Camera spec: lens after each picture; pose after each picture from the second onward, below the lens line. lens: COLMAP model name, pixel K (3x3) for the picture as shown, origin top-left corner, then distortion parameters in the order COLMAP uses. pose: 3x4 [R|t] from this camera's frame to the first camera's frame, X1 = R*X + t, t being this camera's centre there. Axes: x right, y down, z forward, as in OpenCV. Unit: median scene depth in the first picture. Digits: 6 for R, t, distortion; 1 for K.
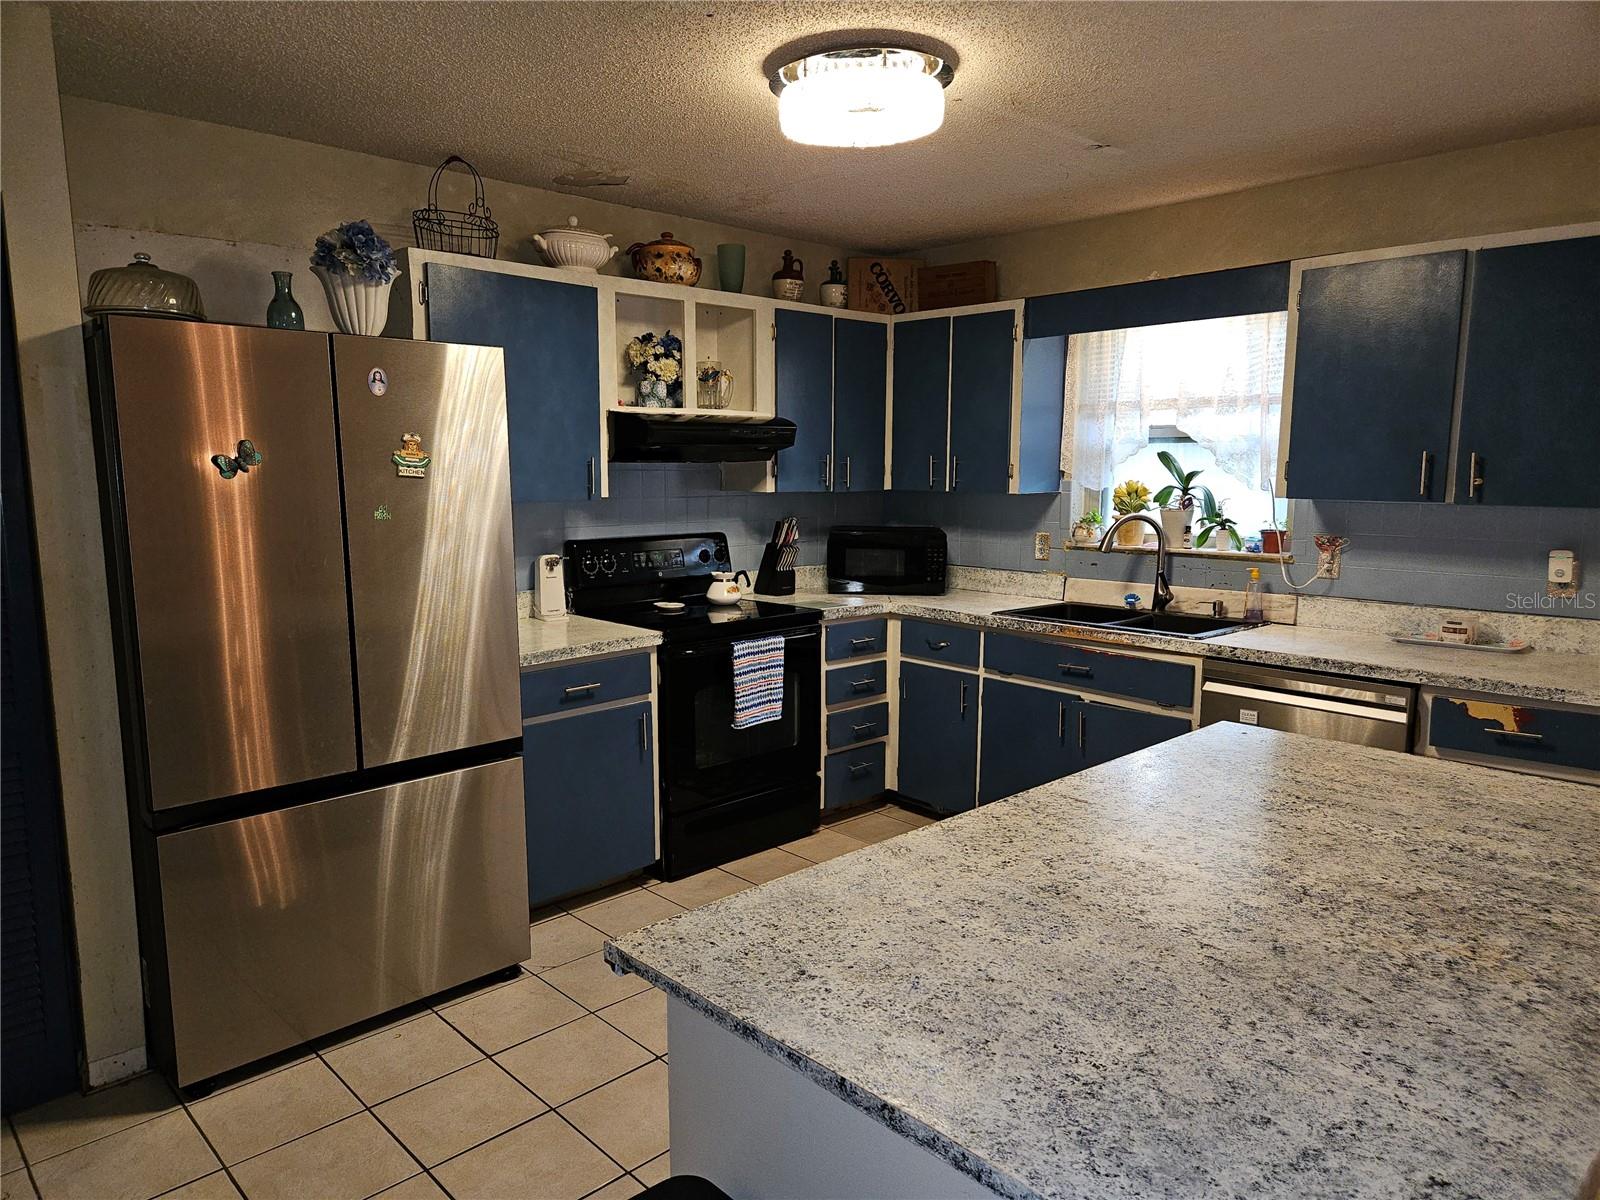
lens RADIAL K [[1064.7, 0, 794.9], [0, 1064.7, 620.4], [0, 0, 1]] dist [0.078469, -0.068696]
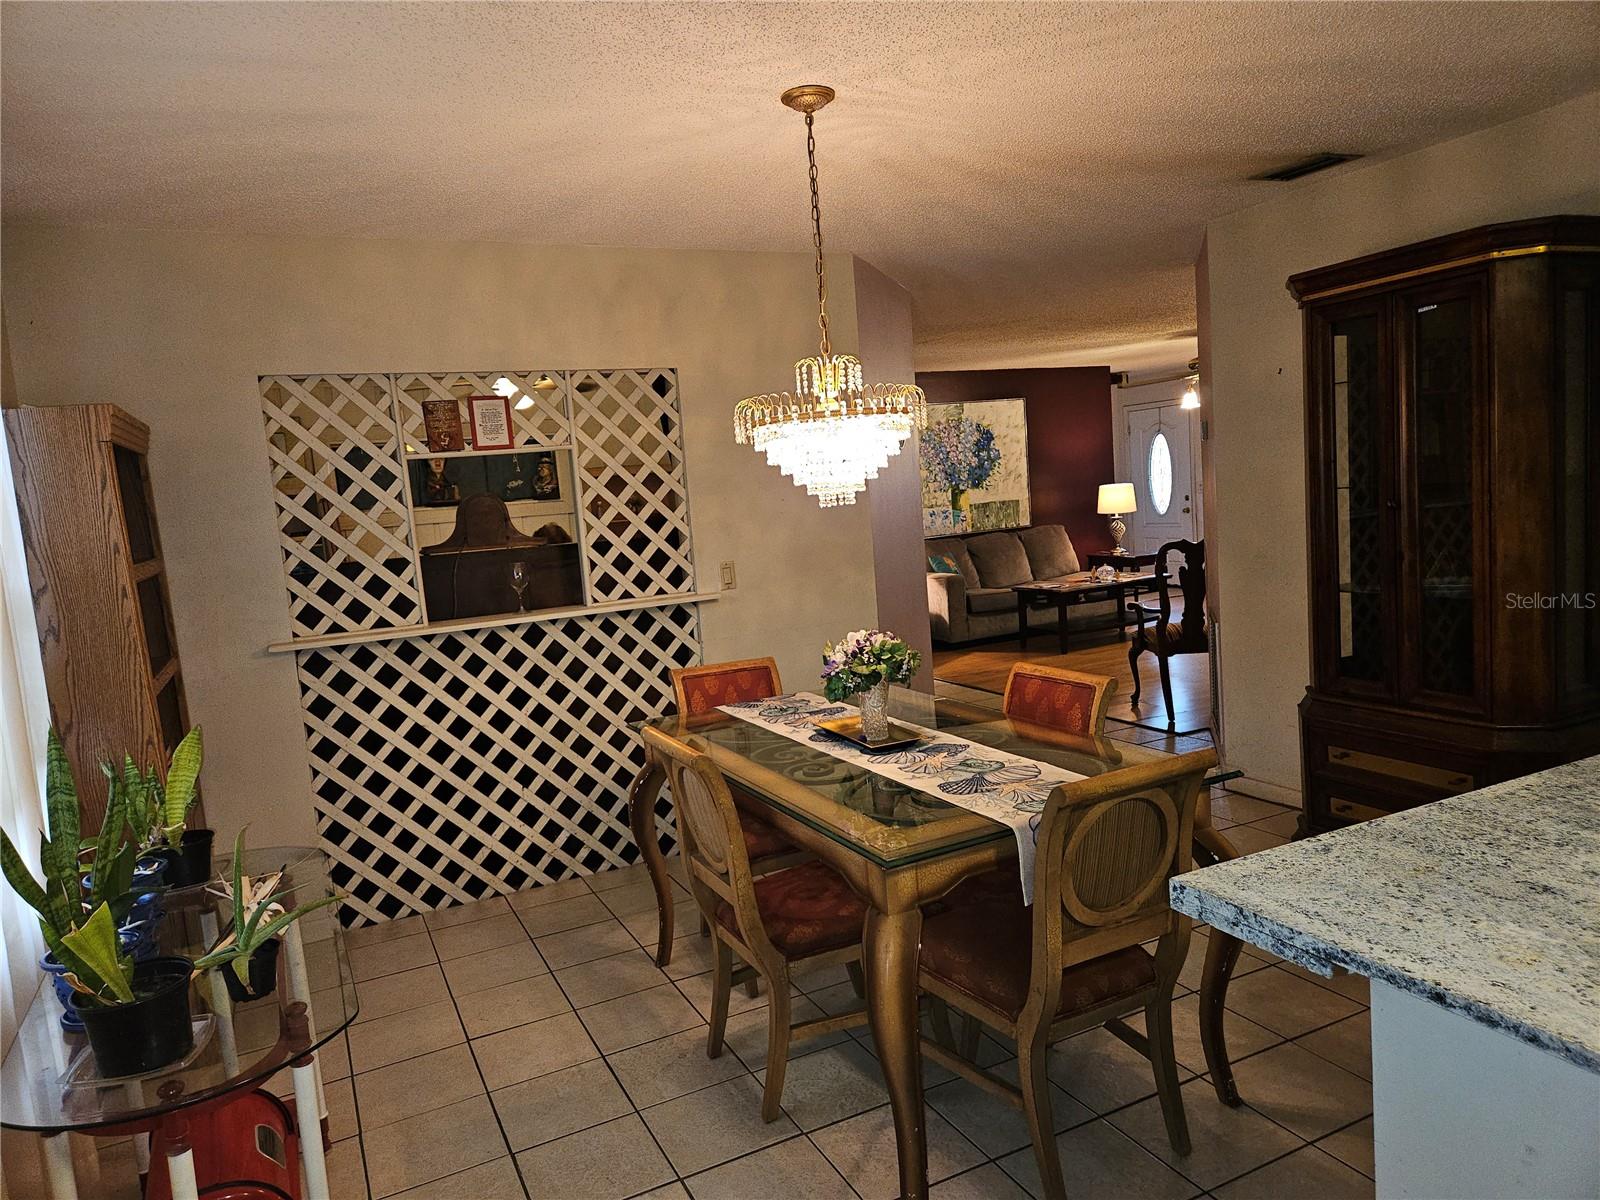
lens RADIAL K [[1064.7, 0, 791.9], [0, 1064.7, 604.9], [0, 0, 1]] dist [0.078469, -0.068696]
pose [[-0.949738, 0.040279, 0.310444, 0.414114], [0.122763, 0.960174, 0.250987, -0.115211], [-0.287971, 0.276483, -0.916859, 0.801331]]
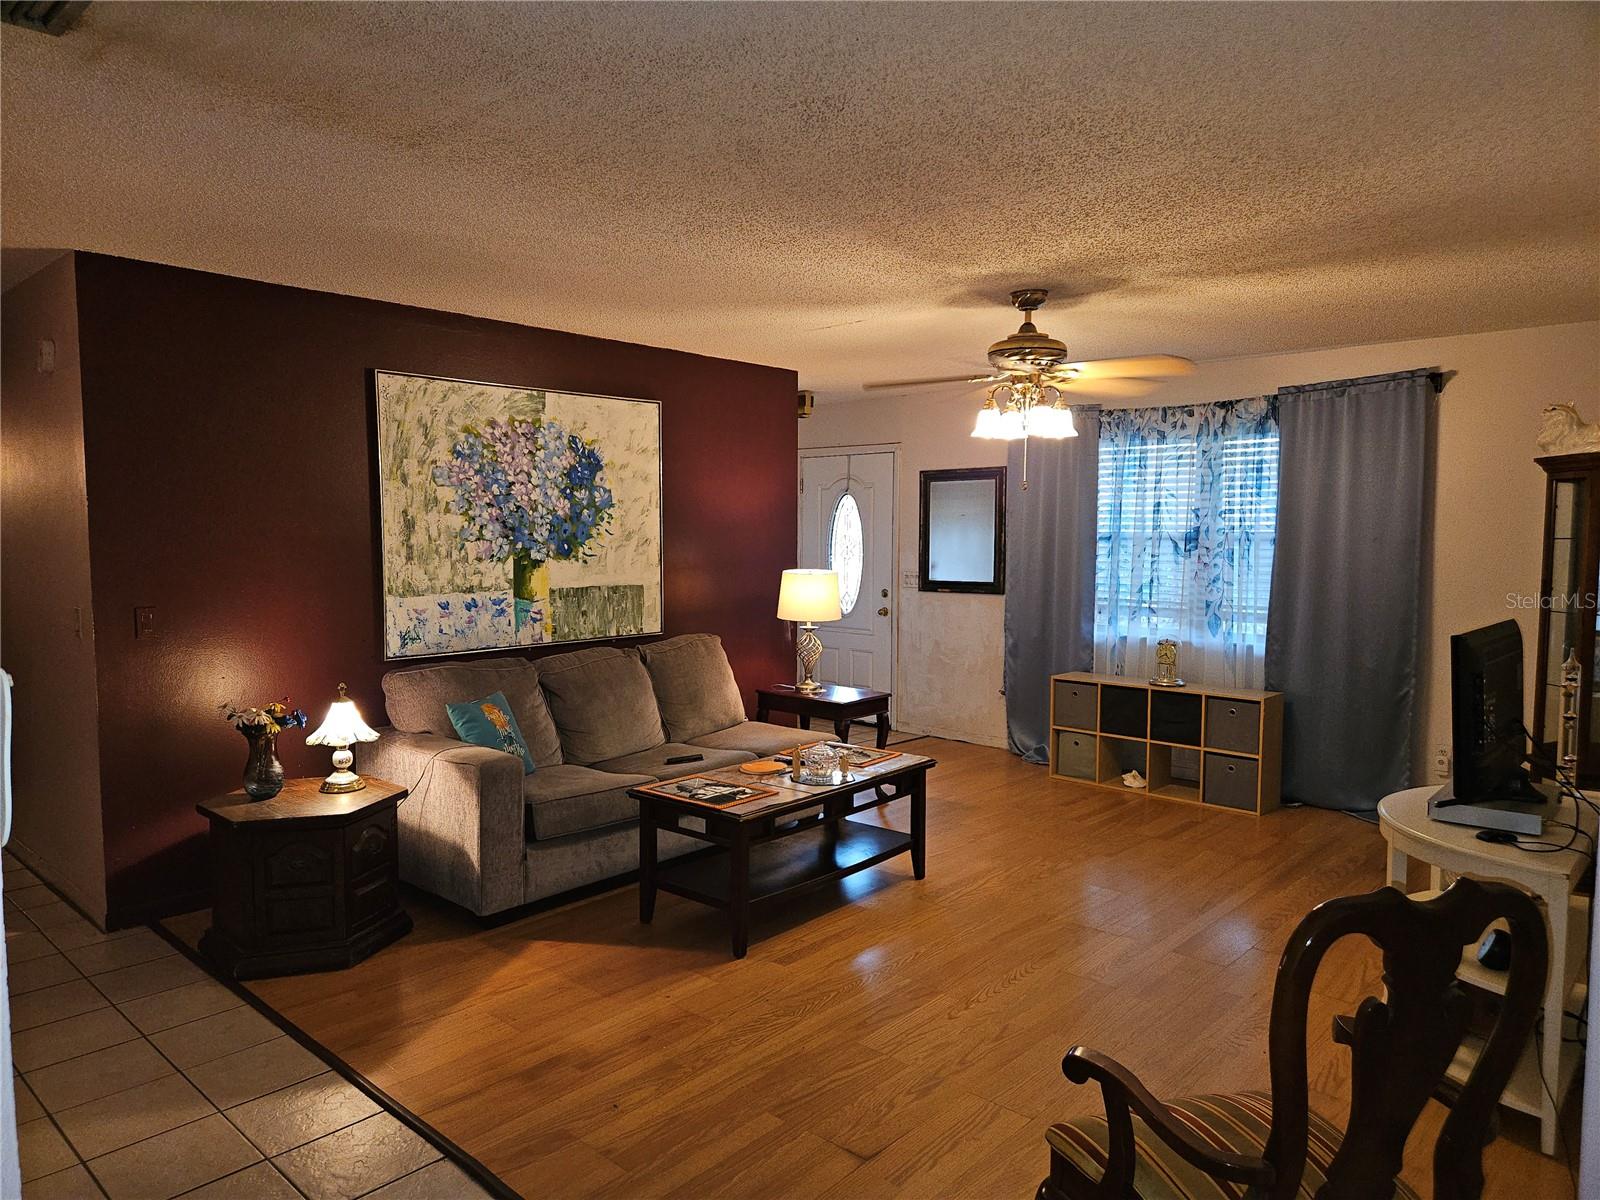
lens RADIAL K [[1064.7, 0, 788.3], [0, 1064.7, 607.0], [0, 0, 1]] dist [0.078469, -0.068696]
pose [[-0.998591, 0.000286, -0.053074, 0.576339], [-0.011643, 0.974449, 0.224305, 0.077330], [0.051782, 0.224607, -0.973073, -0.475541]]
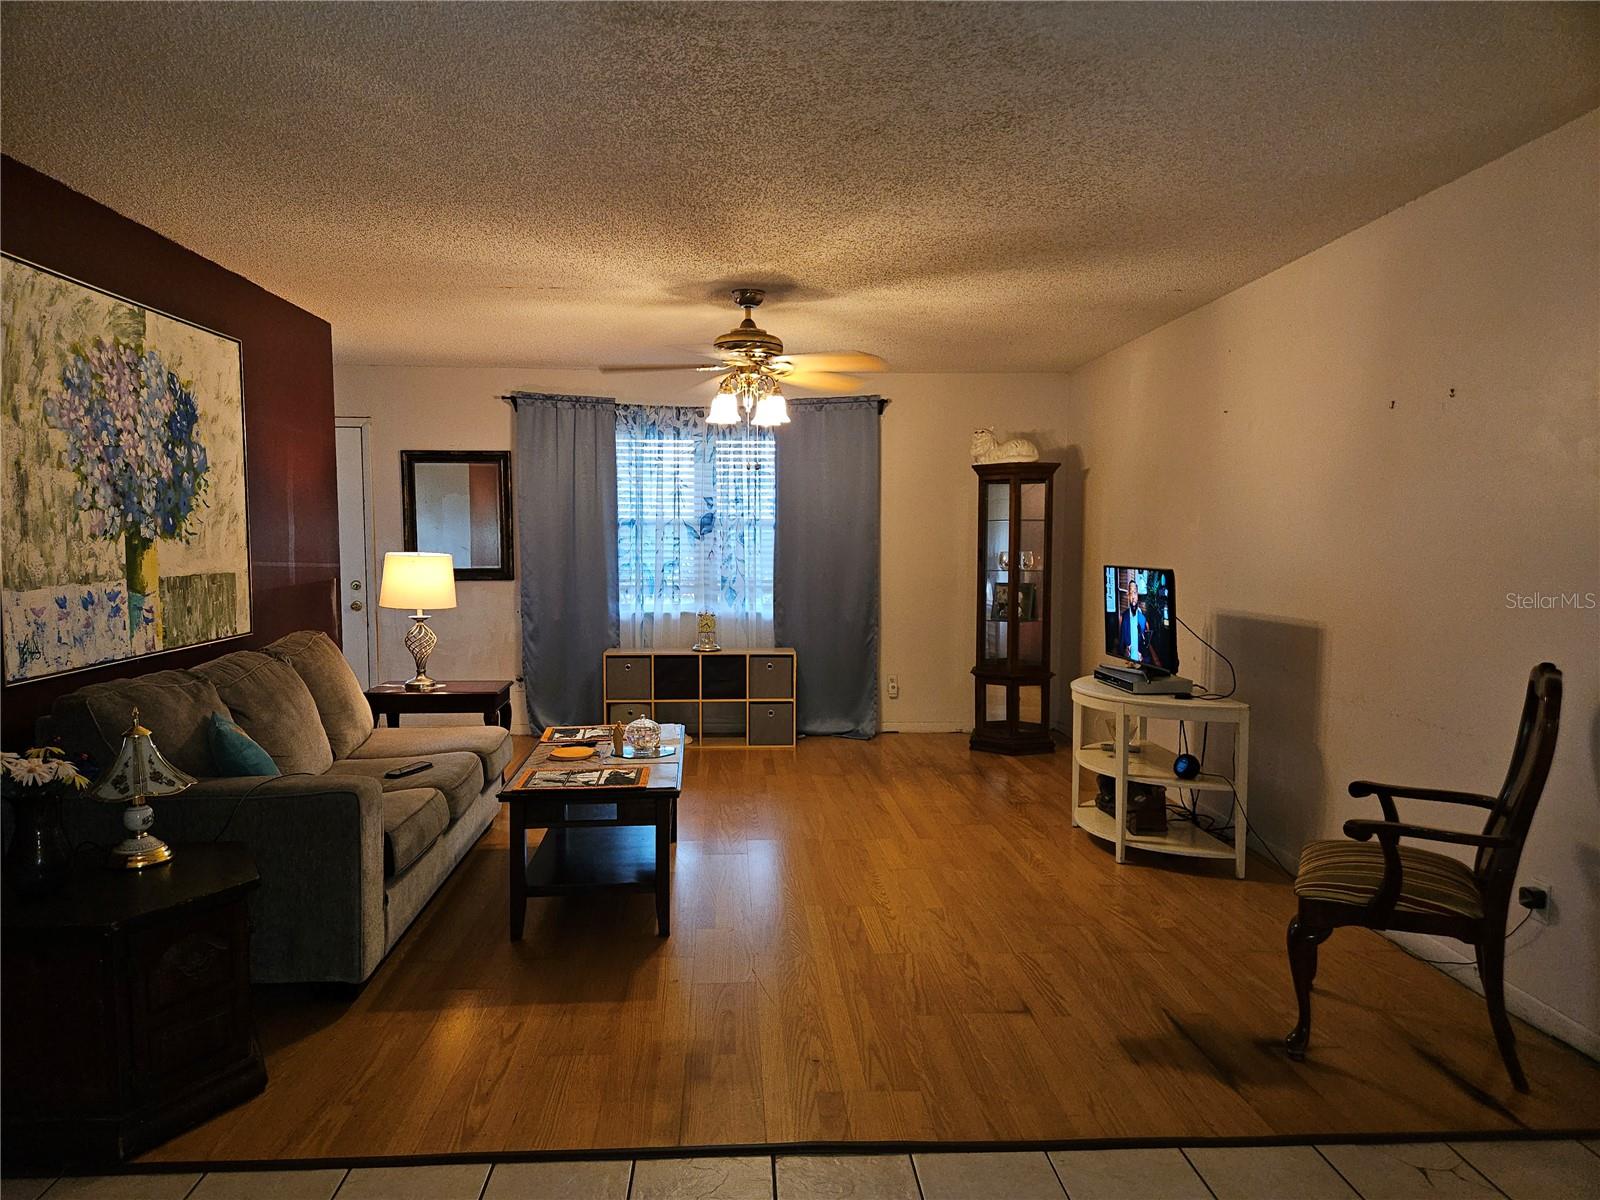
lens RADIAL K [[1064.7, 0, 783.2], [0, 1064.7, 620.2], [0, 0, 1]] dist [0.078469, -0.068696]
pose [[-0.658670, 0.056532, -0.750305, 1.184550], [-0.118159, 0.977030, 0.177342, 0.151640], [0.743096, 0.205465, -0.636861, -0.724854]]
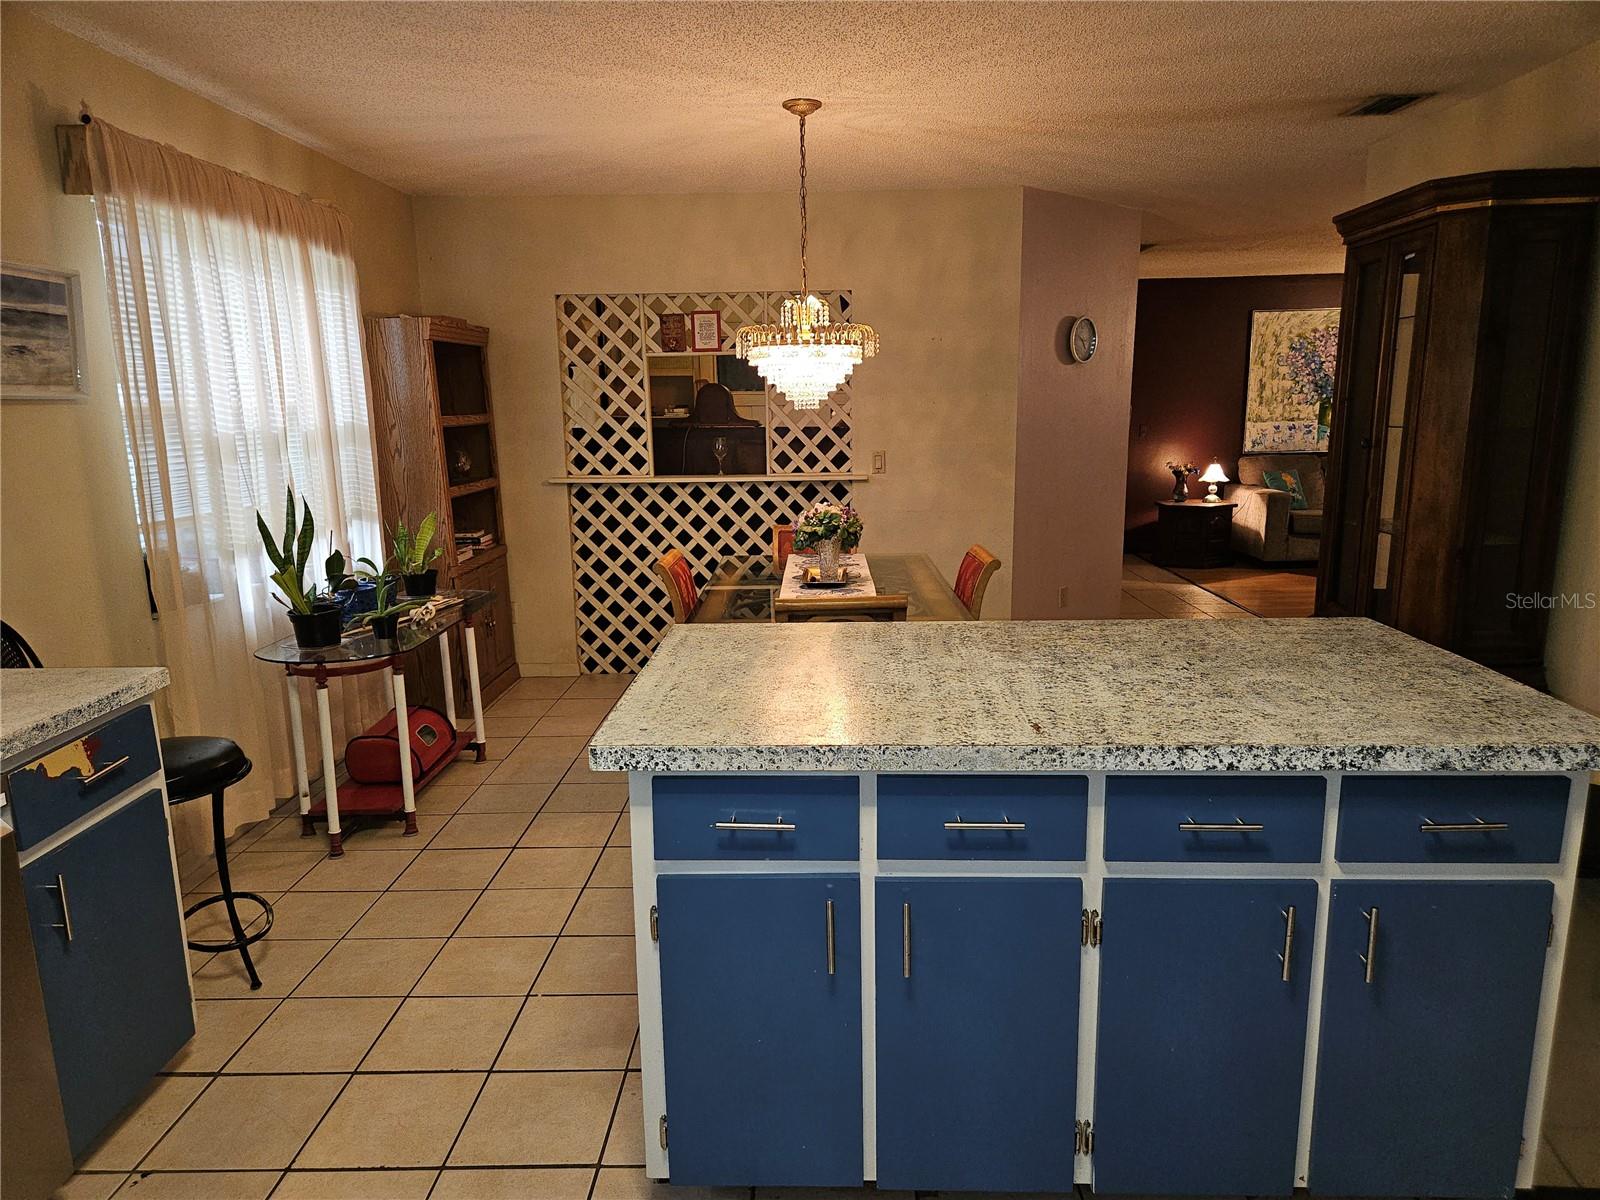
lens RADIAL K [[1064.7, 0, 798.8], [0, 1064.7, 625.1], [0, 0, 1]] dist [0.078469, -0.068696]
pose [[-0.706217, -0.134574, 0.695089, -0.112376], [0.122557, 0.943711, 0.307228, -0.113202], [-0.697308, 0.302158, -0.649971, 0.833756]]
